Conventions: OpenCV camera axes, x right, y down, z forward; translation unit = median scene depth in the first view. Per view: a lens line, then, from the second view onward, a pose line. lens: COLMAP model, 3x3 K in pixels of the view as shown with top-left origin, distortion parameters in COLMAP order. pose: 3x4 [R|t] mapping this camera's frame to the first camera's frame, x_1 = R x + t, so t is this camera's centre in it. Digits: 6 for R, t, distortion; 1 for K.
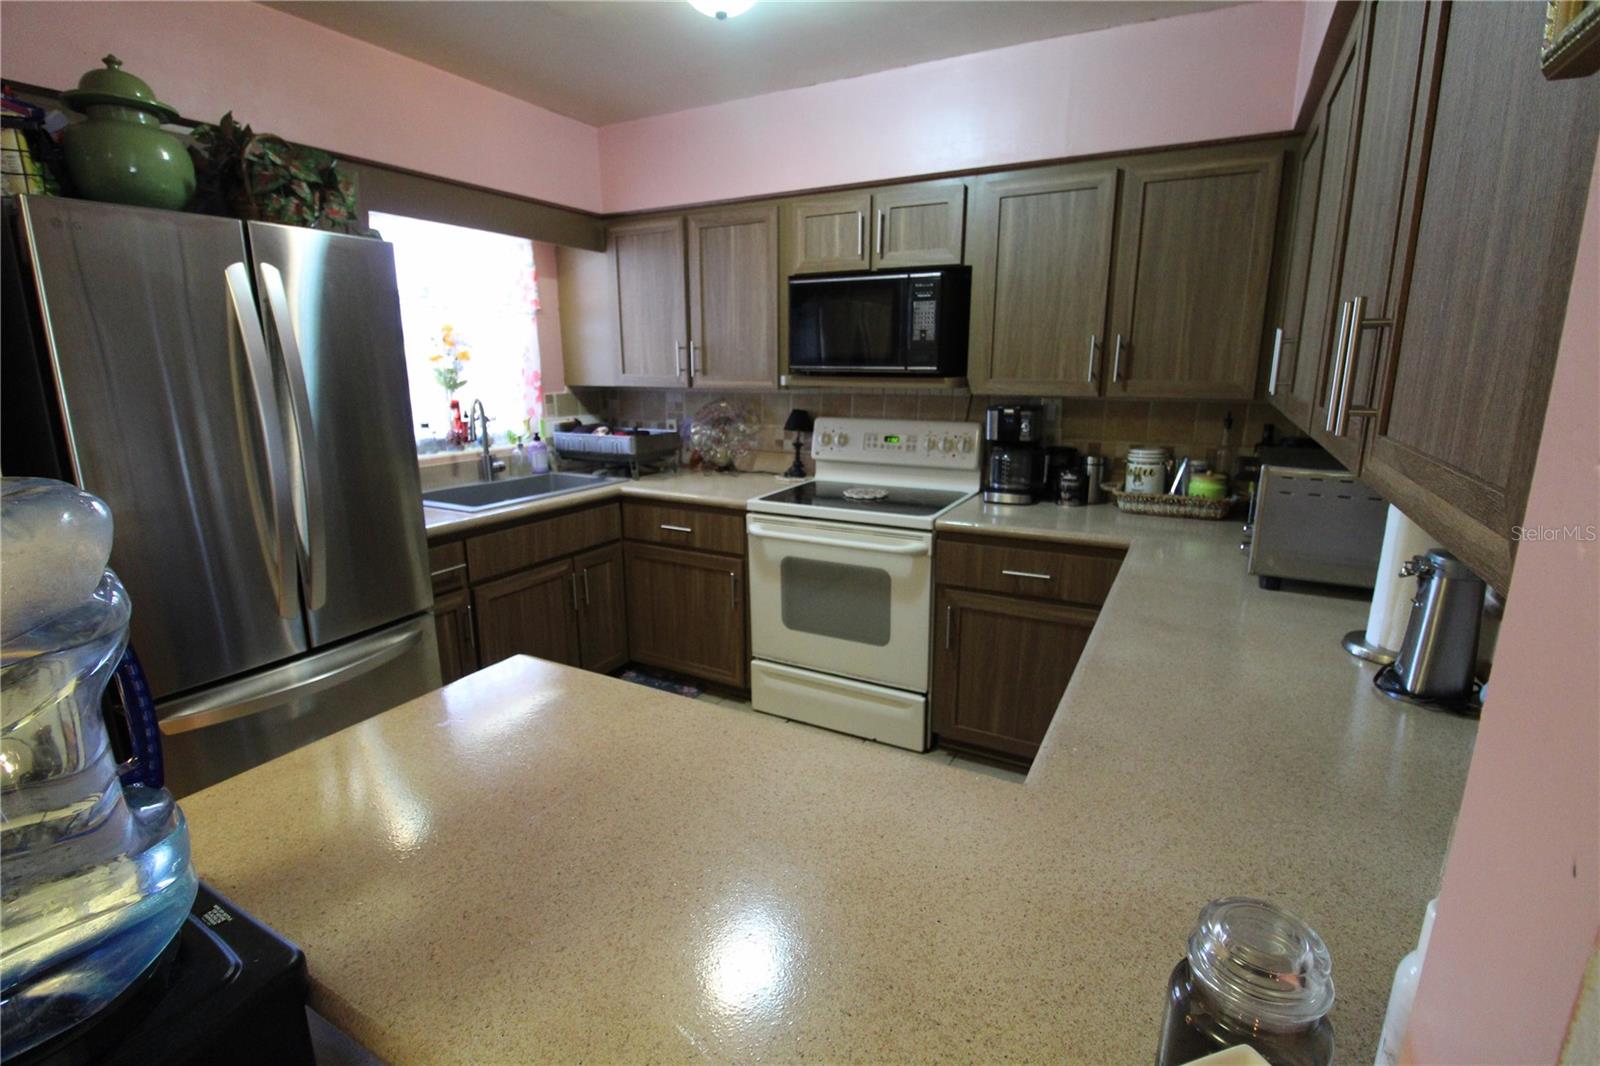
lens RADIAL K [[743.5, 0, 795.7], [0, 743.5, 531.3], [0, 0, 1]] dist [-0.004702, -0.010593]
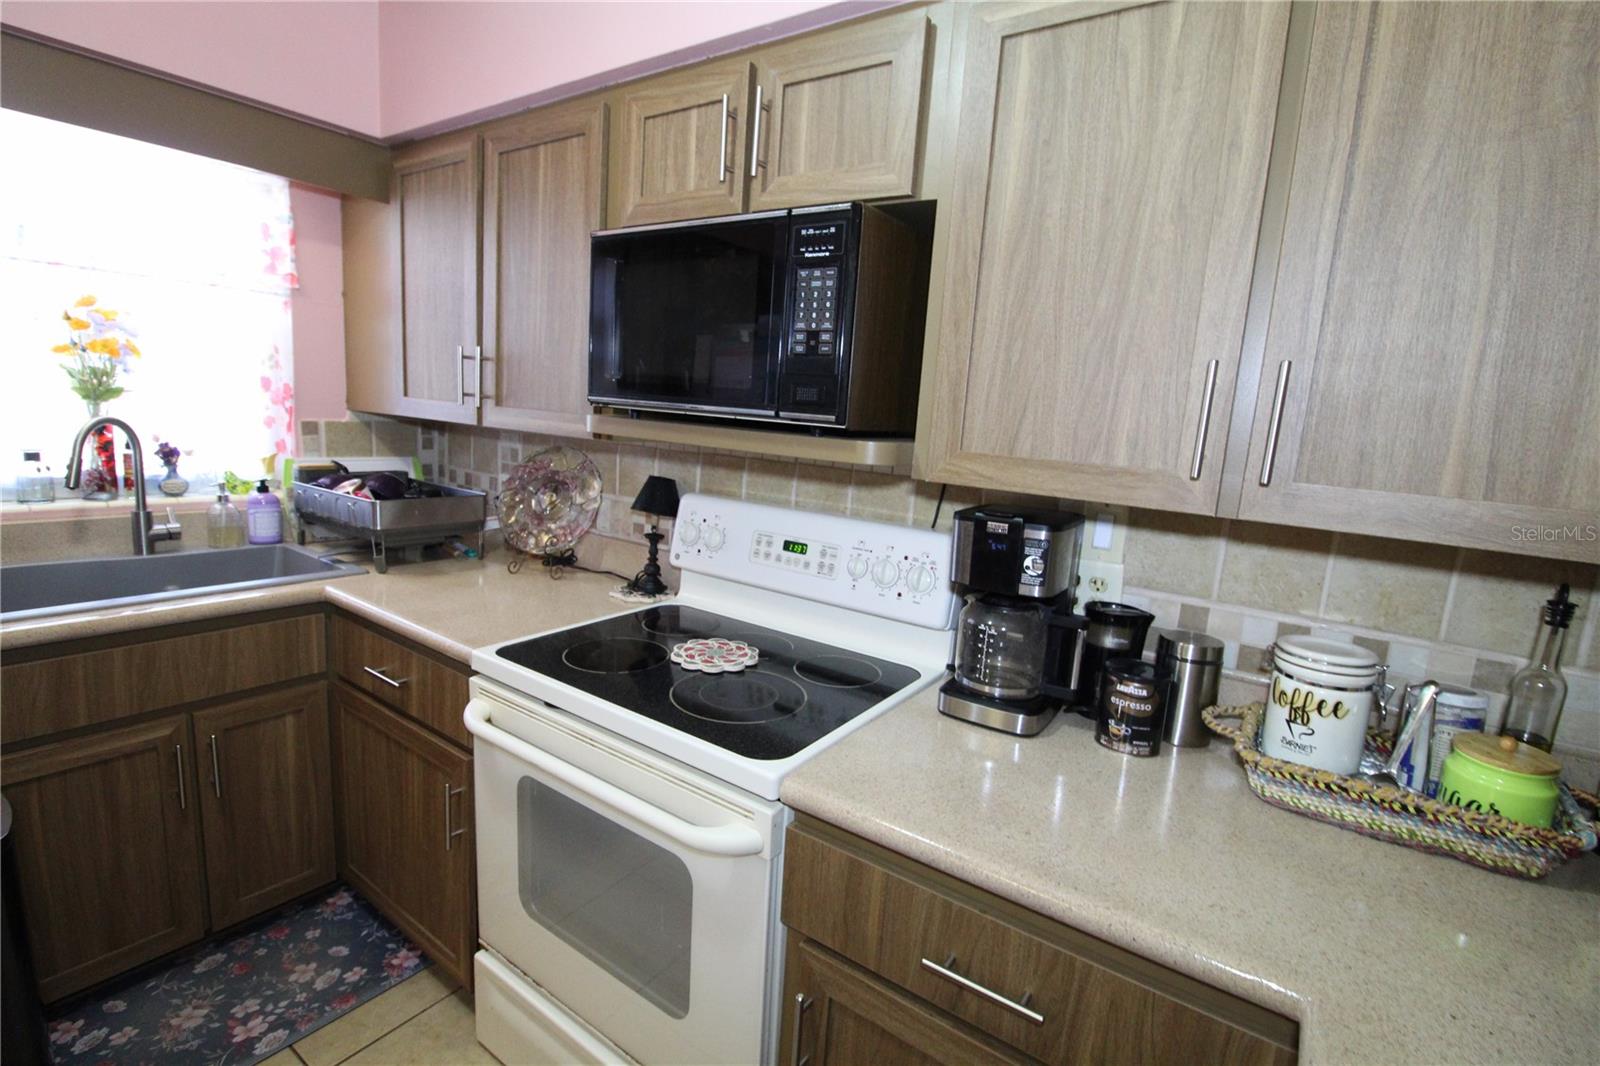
lens RADIAL K [[743.5, 0, 795.7], [0, 743.5, 532.3], [0, 0, 1]] dist [-0.004702, -0.010593]
pose [[0.991086, 0.087022, -0.100879, 0.188664], [-0.093263, 0.993898, -0.058895, -0.107065], [0.095139, 0.067778, 0.993154, 0.487815]]
